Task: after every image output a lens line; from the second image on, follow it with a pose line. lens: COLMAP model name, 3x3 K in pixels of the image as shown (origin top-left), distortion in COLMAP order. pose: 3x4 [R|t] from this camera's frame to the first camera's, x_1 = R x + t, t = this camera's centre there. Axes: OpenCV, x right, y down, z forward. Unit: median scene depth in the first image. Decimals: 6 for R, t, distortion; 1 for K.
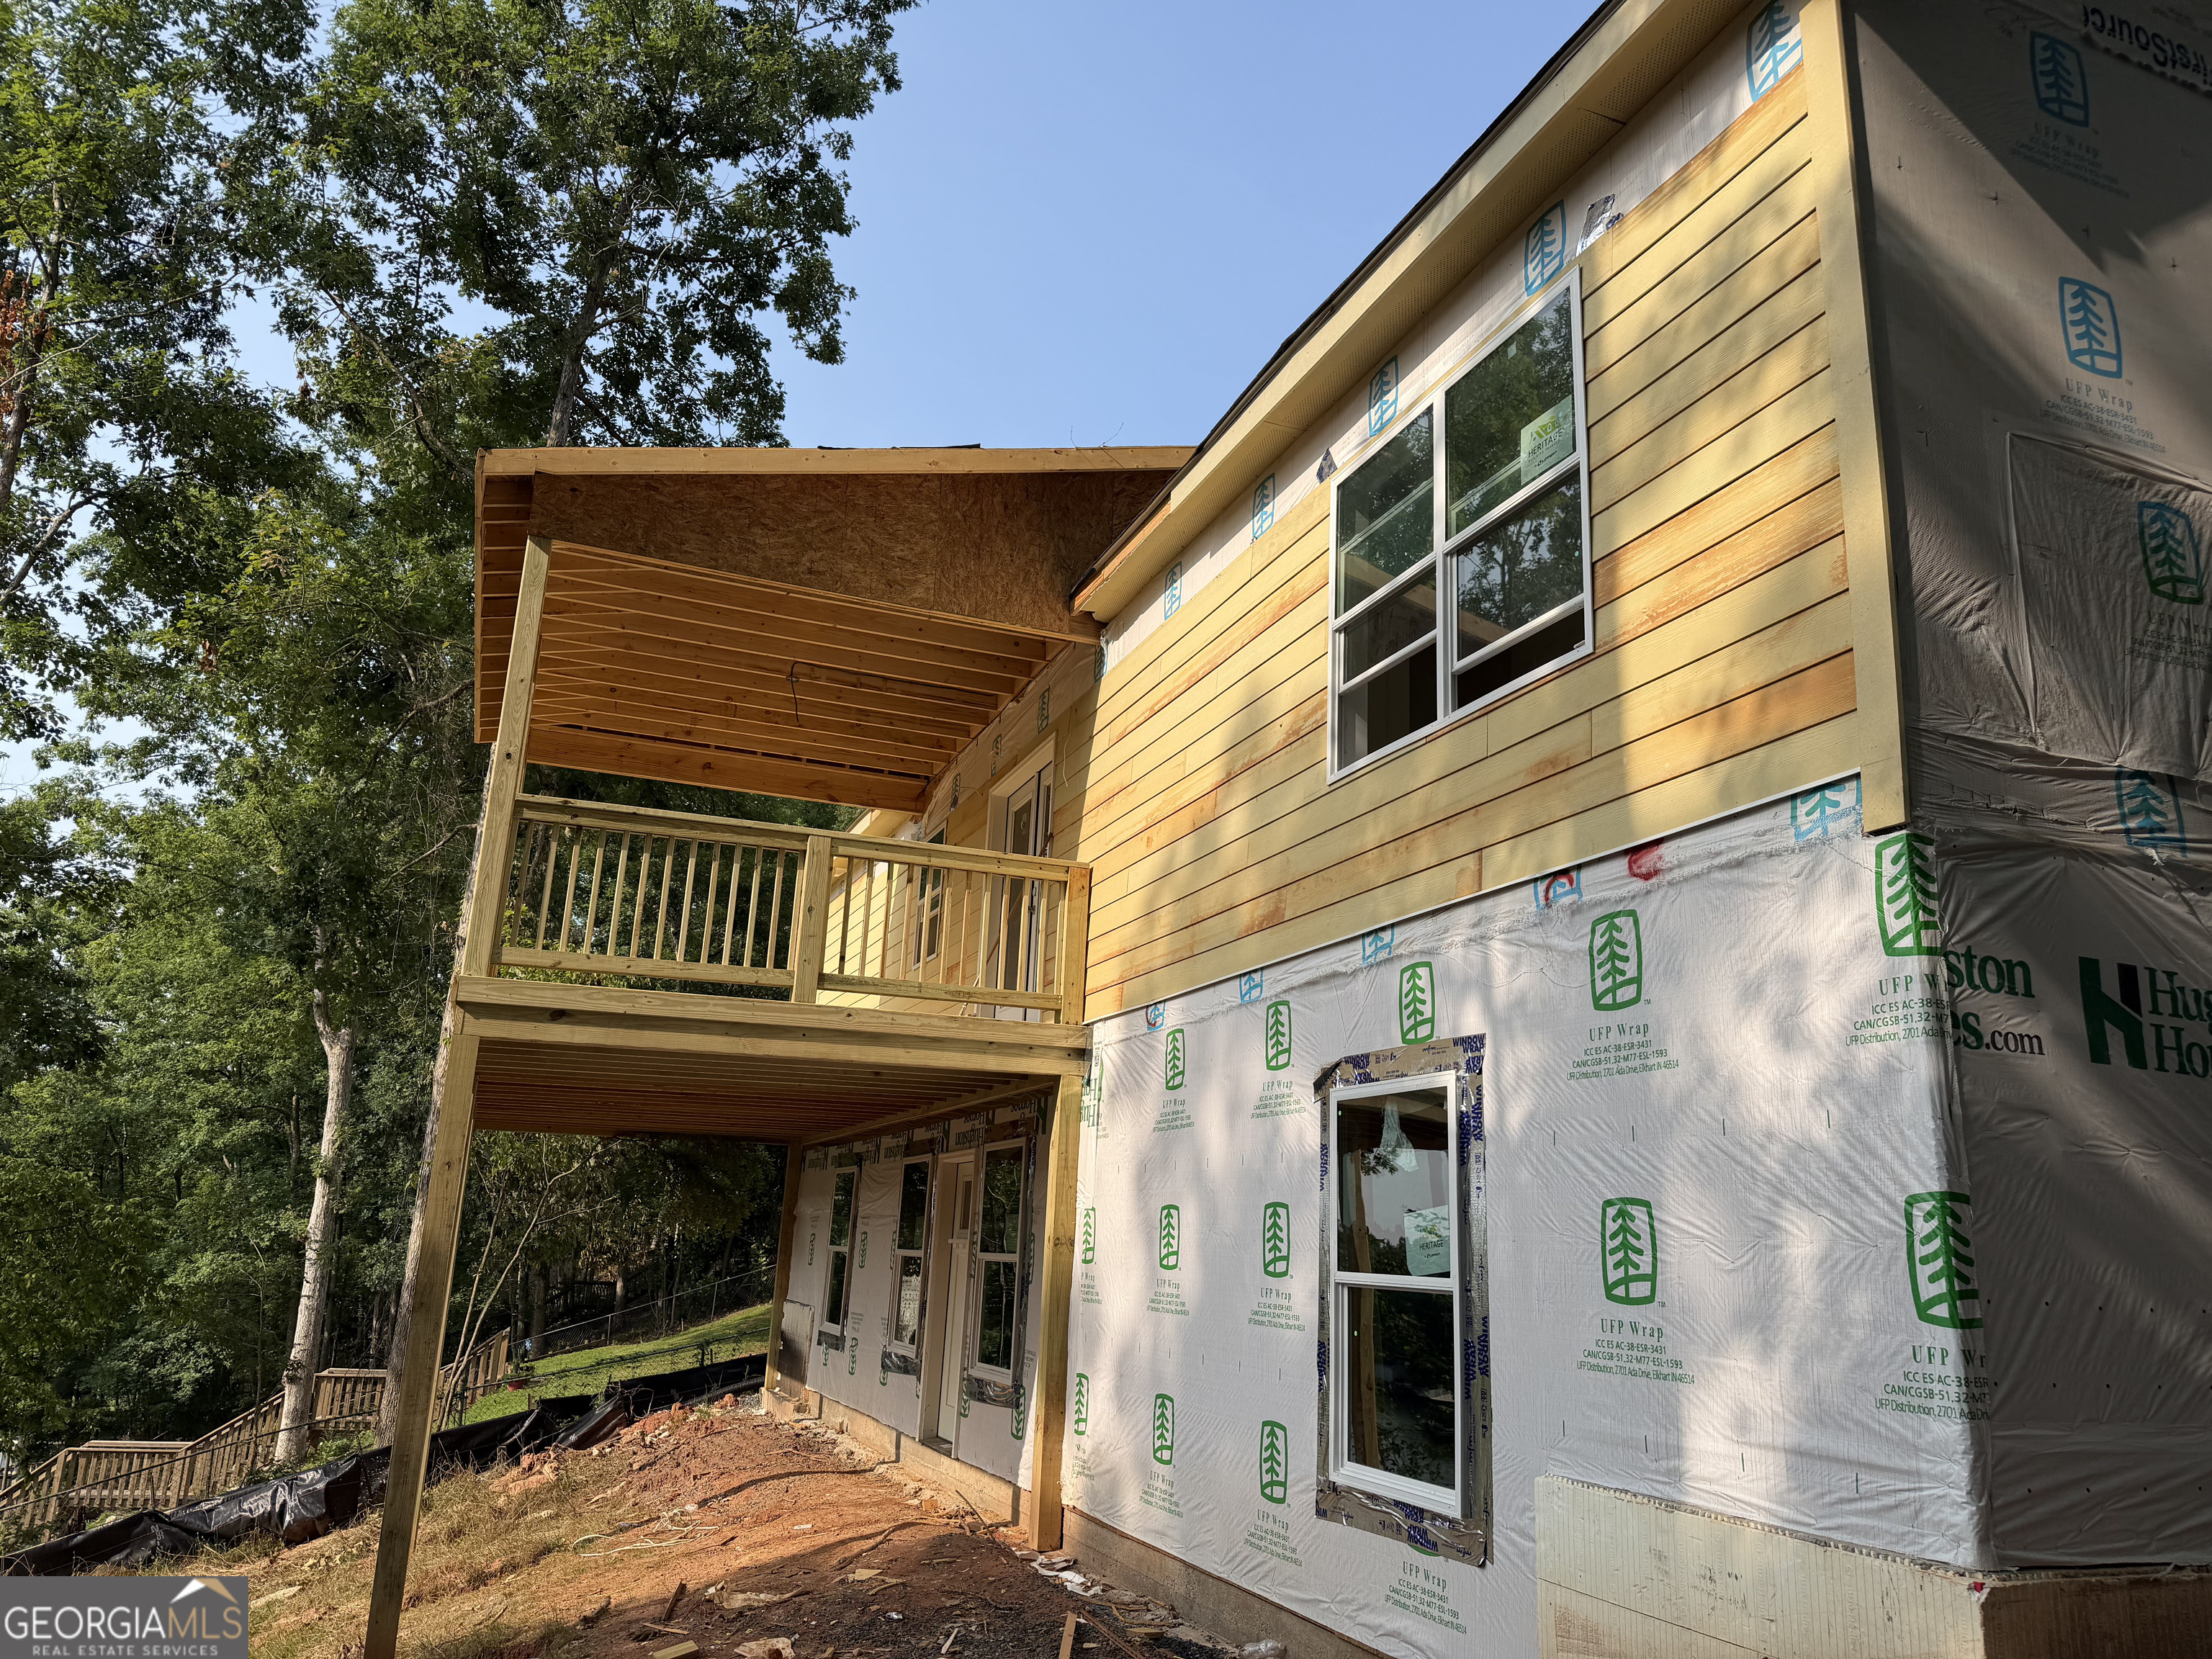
lens RADIAL K [[1576.8, 0, 1106.0], [0, 1576.8, 829.5], [0, 0, 1]] dist [-0.002046, -0.000892]
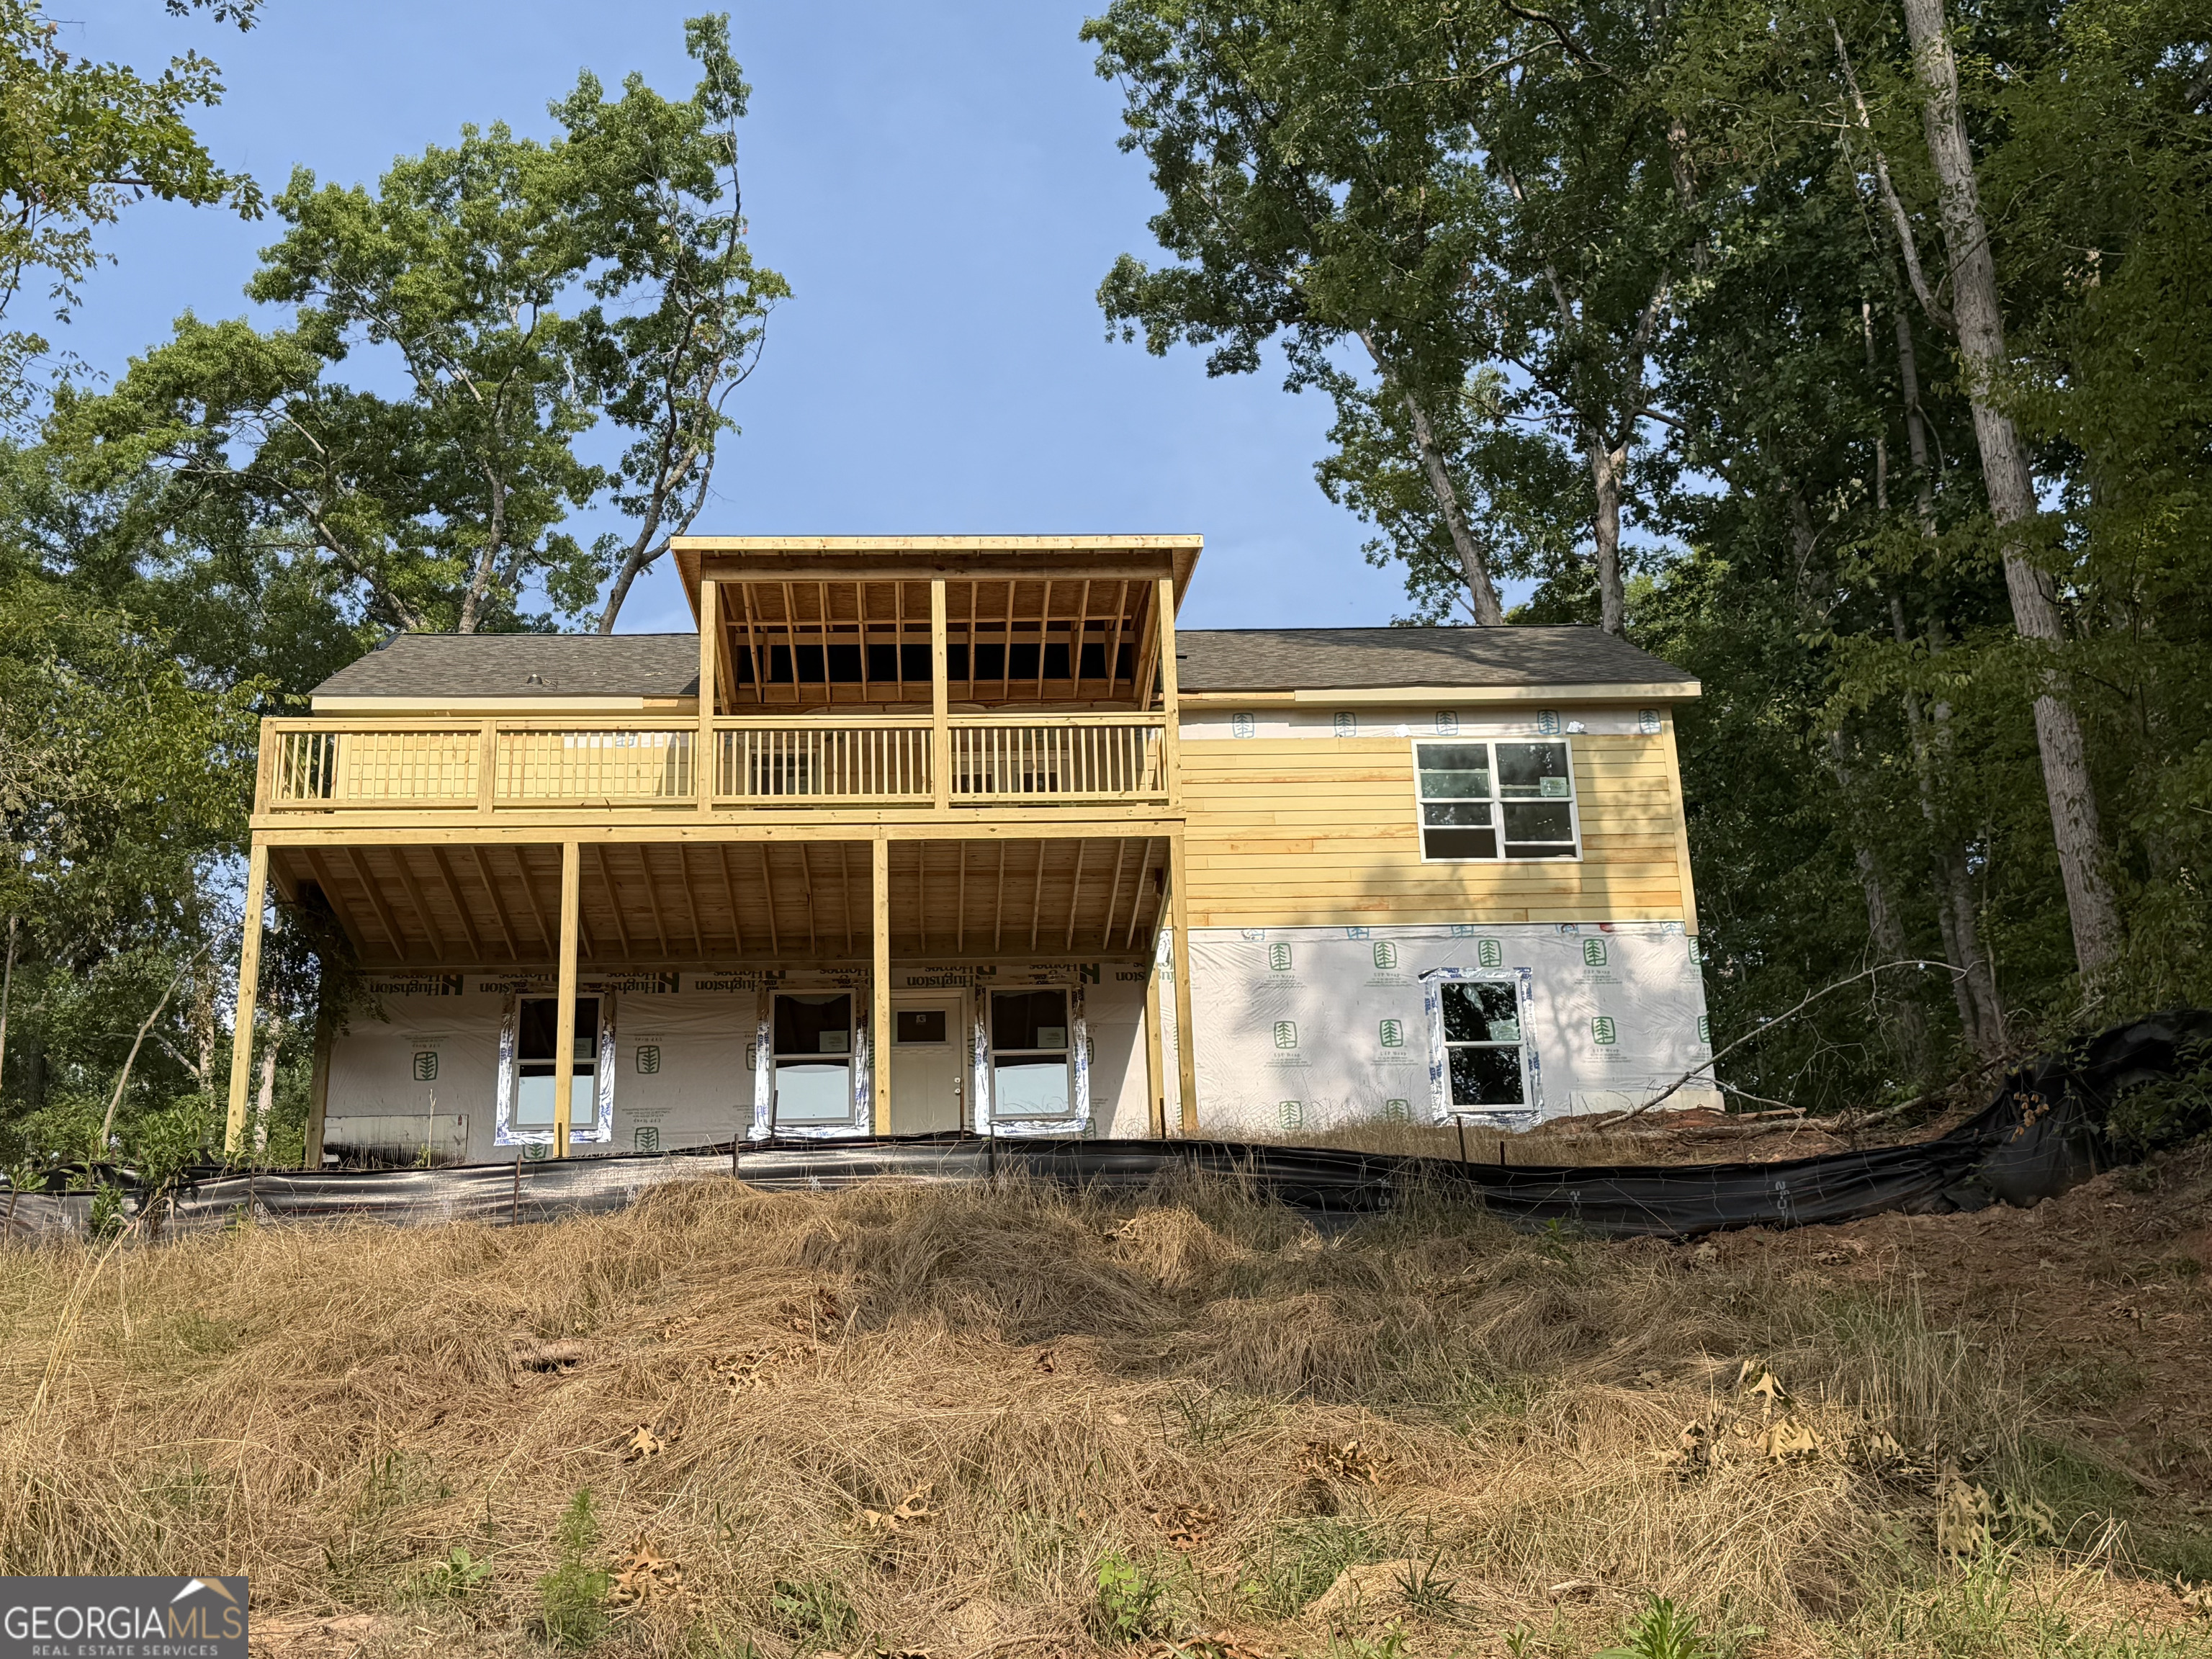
lens RADIAL K [[2853.2, 0, 1106.0], [0, 2853.2, 829.5], [0, 0, 1]] dist [0.005768, 0.003445]
pose [[0.306856, 0.315269, 0.898023, -4.455700], [-0.195307, 0.944322, -0.264786, 1.324484], [-0.931501, -0.094139, 0.351345, -0.123001]]
